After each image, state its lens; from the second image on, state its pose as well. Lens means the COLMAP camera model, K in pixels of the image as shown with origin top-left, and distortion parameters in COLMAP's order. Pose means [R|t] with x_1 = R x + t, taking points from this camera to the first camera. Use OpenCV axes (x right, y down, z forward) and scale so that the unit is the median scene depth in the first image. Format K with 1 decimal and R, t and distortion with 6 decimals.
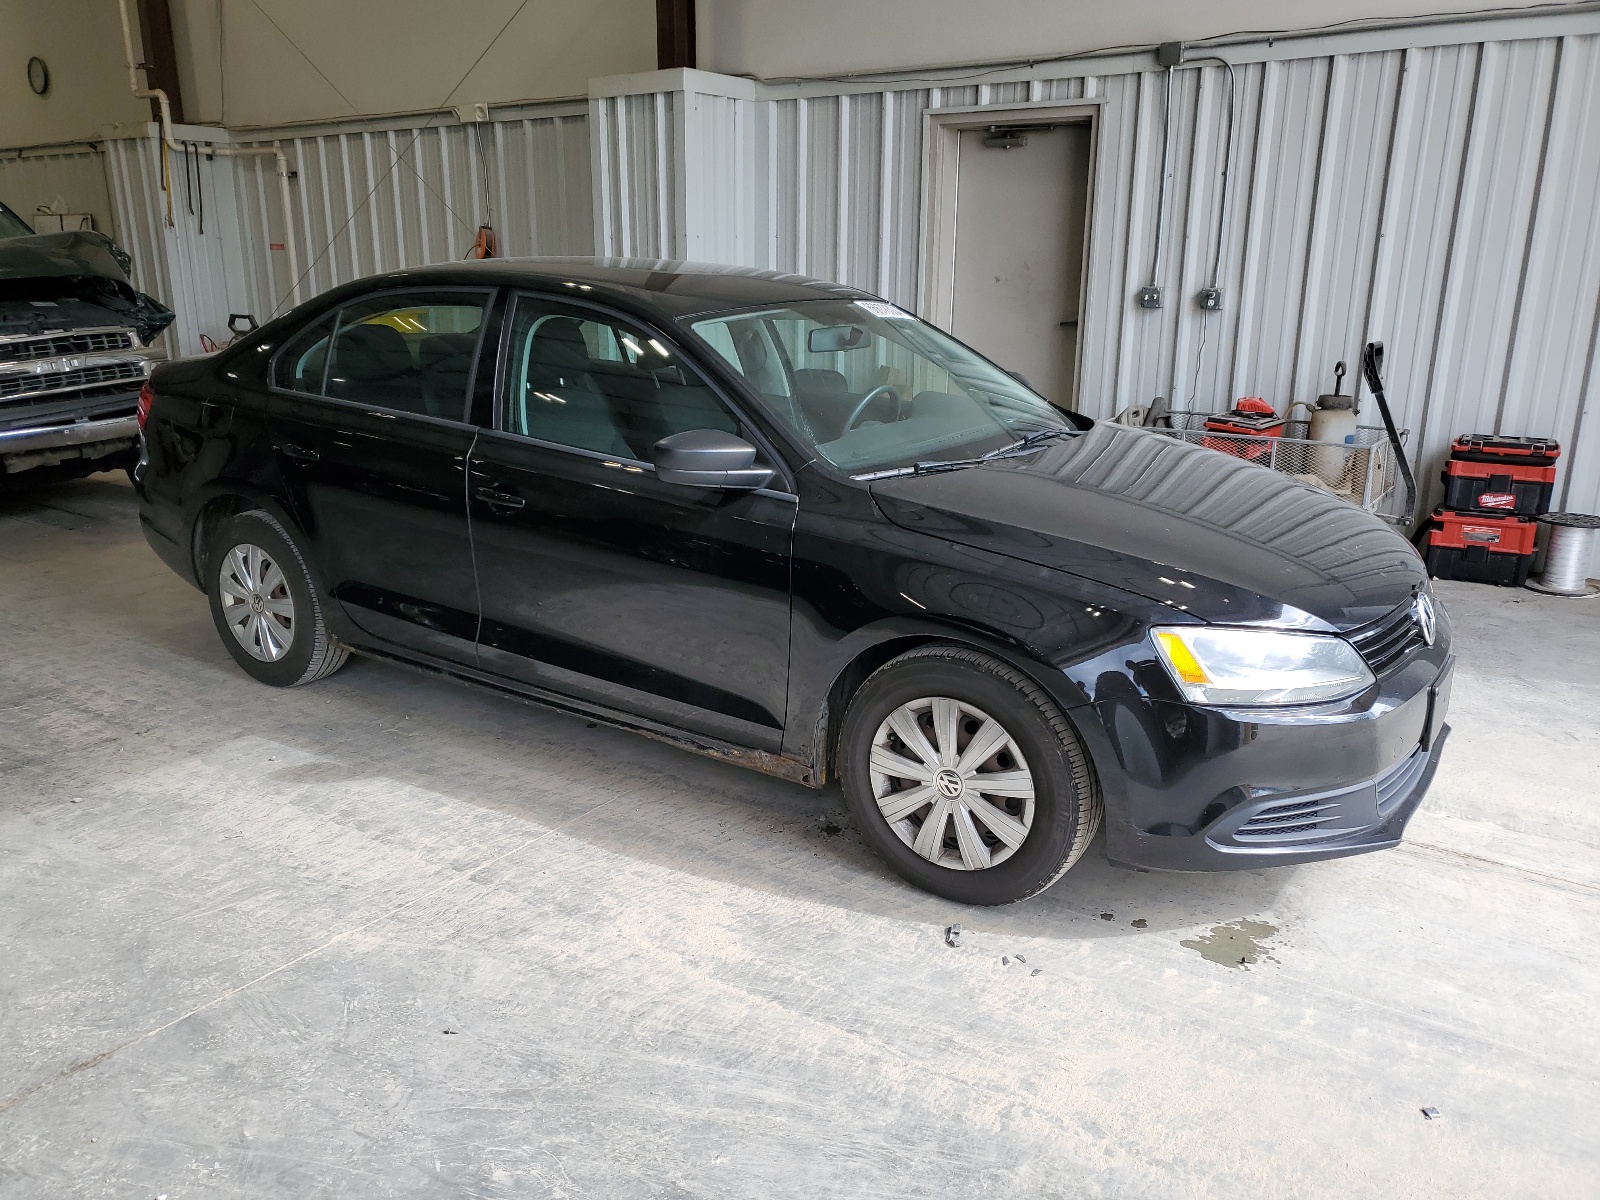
lens RADIAL K [[1253.3, 0, 793.6], [0, 1253.3, 603.2], [0, 0, 1]] dist [0.027047, -0.018536]
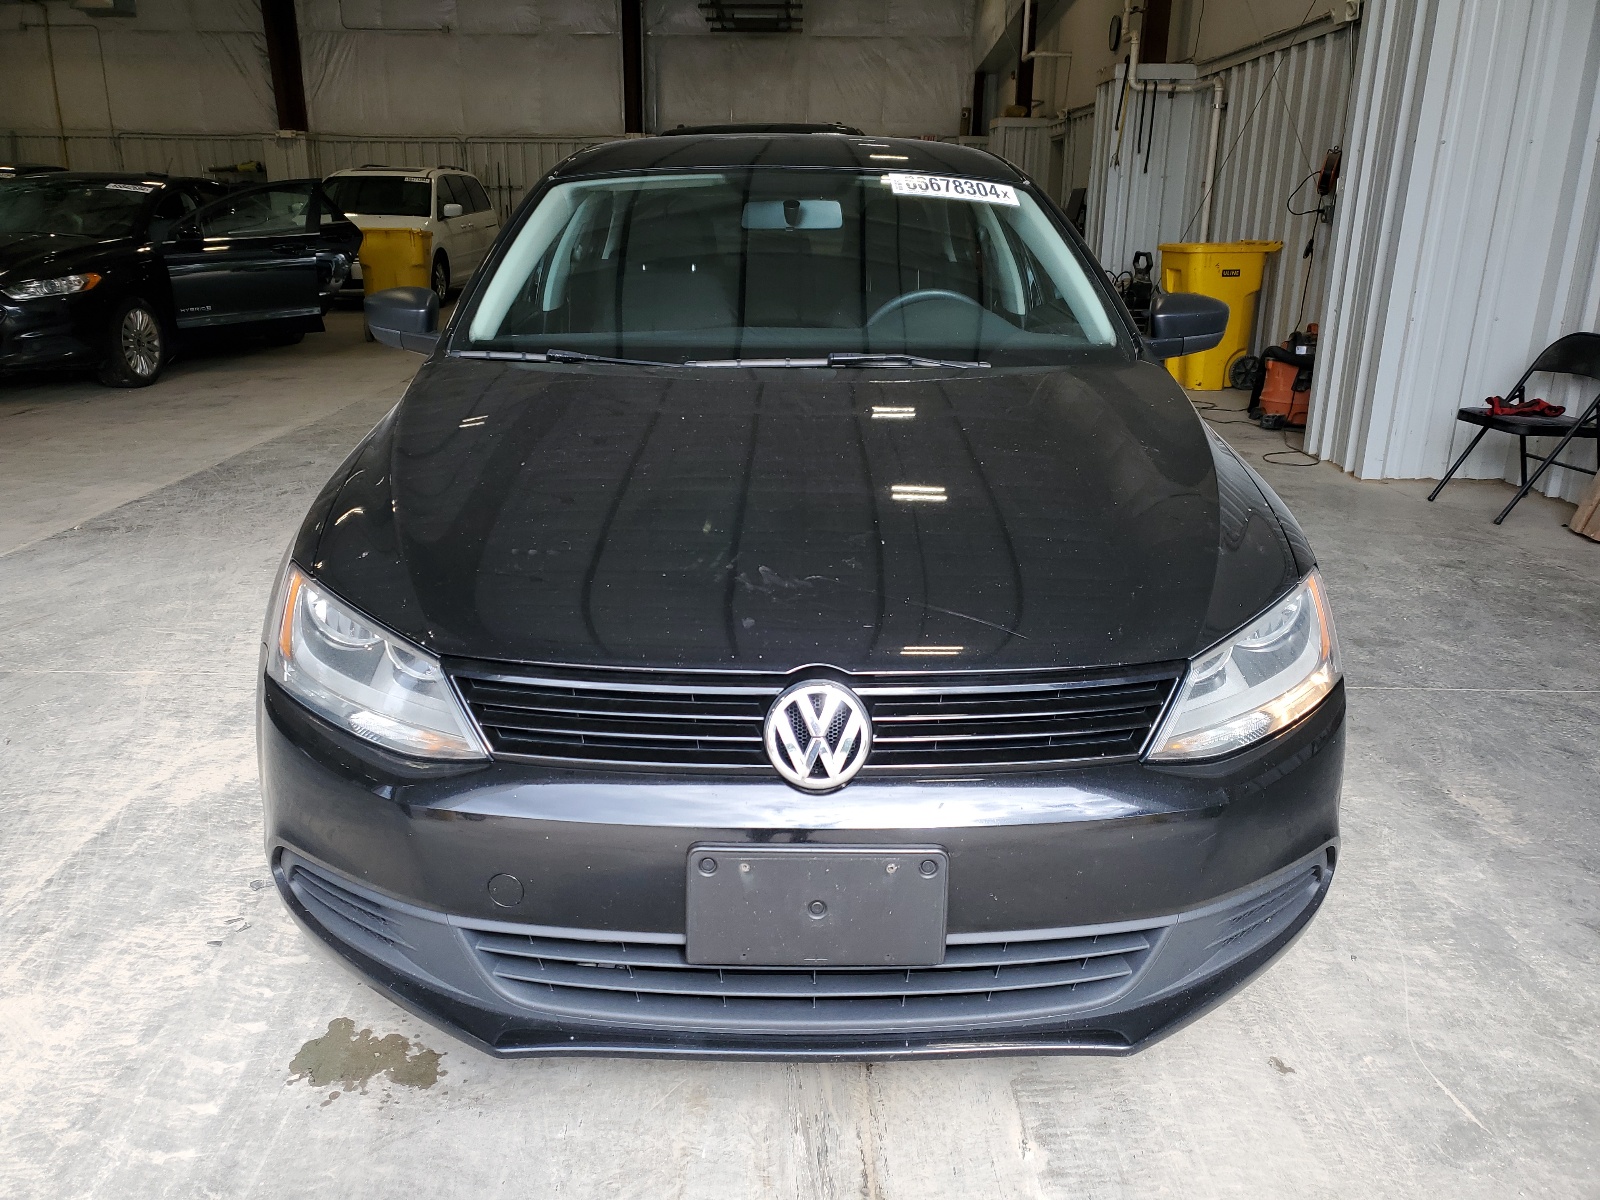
lens RADIAL K [[1253.3, 0, 796.1], [0, 1253.3, 606.8], [0, 0, 1]] dist [0.027047, -0.018536]
pose [[0.576207, 0.249628, -0.778249, 0.253029], [-0.231607, 0.963054, 0.137426, -0.030139], [0.783801, 0.101062, 0.612734, 0.196008]]
